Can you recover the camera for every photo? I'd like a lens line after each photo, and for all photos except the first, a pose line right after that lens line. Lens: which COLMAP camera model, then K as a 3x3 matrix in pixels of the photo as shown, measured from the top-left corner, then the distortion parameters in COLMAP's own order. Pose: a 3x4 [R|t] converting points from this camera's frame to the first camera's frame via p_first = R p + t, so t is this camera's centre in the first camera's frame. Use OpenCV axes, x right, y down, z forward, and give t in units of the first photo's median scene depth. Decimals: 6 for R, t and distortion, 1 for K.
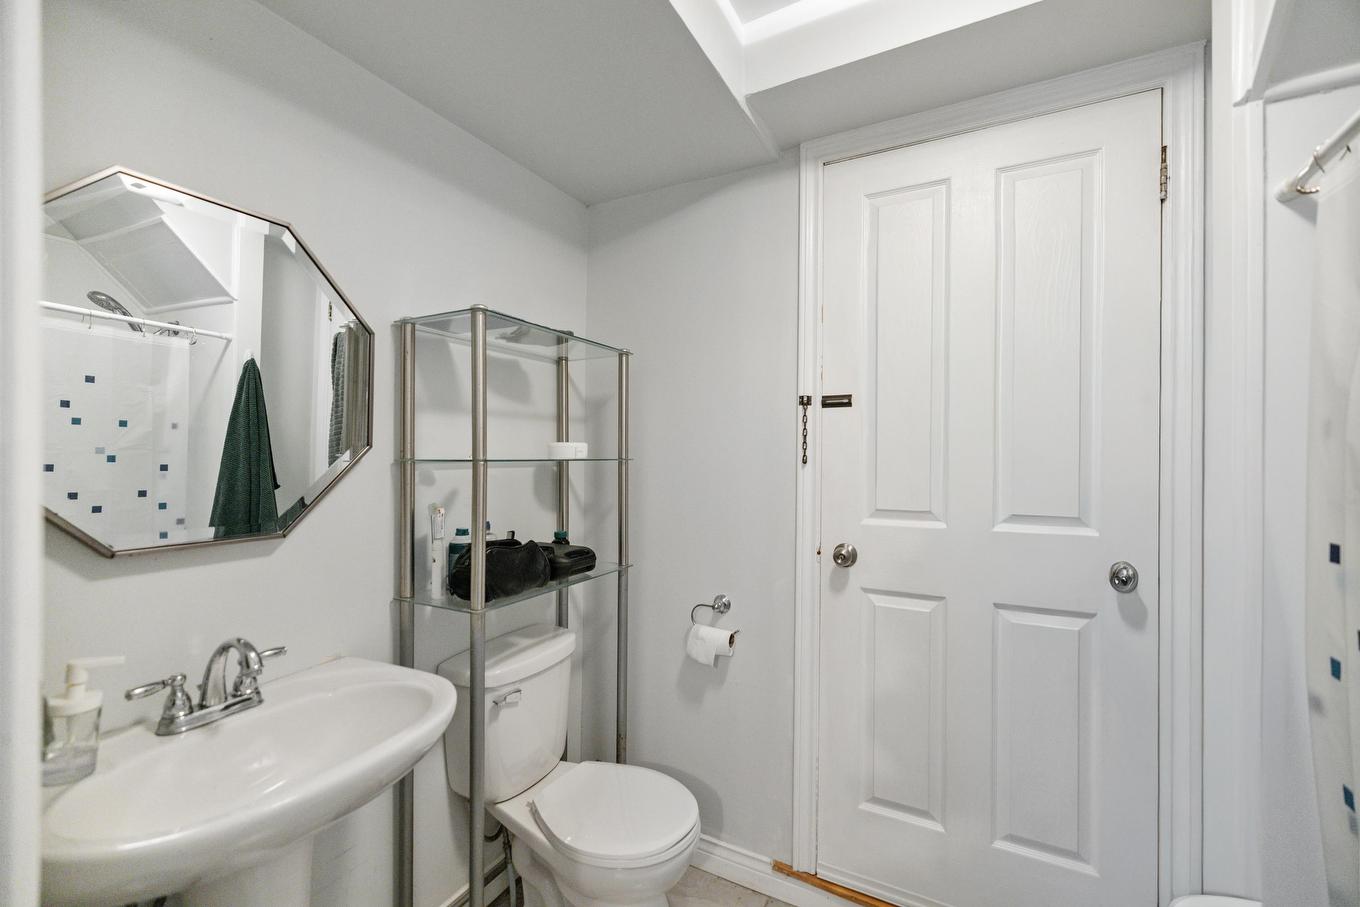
lens RADIAL K [[576.9, 0, 678.0], [0, 576.9, 457.3], [0, 0, 1]] dist [0.001677, 0.000334]
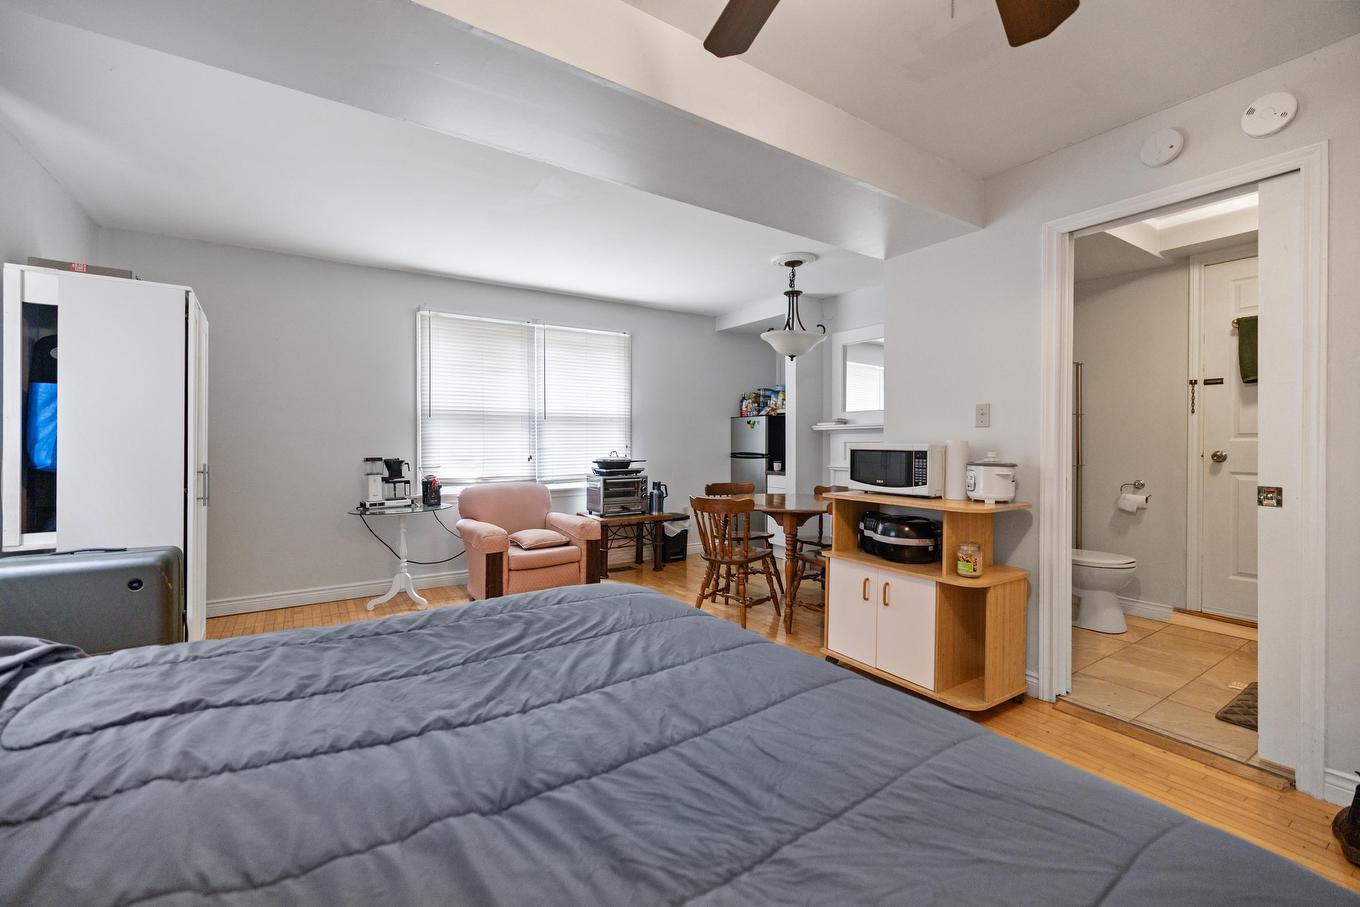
lens RADIAL K [[576.9, 0, 678.7], [0, 576.9, 442.3], [0, 0, 1]] dist [0.001677, 0.000334]
pose [[0.883105, -0.003342, -0.469163, -0.425195], [0.003778, 0.999993, -0.000010, 0.106659], [0.469160, -0.001763, 0.883112, -1.645029]]
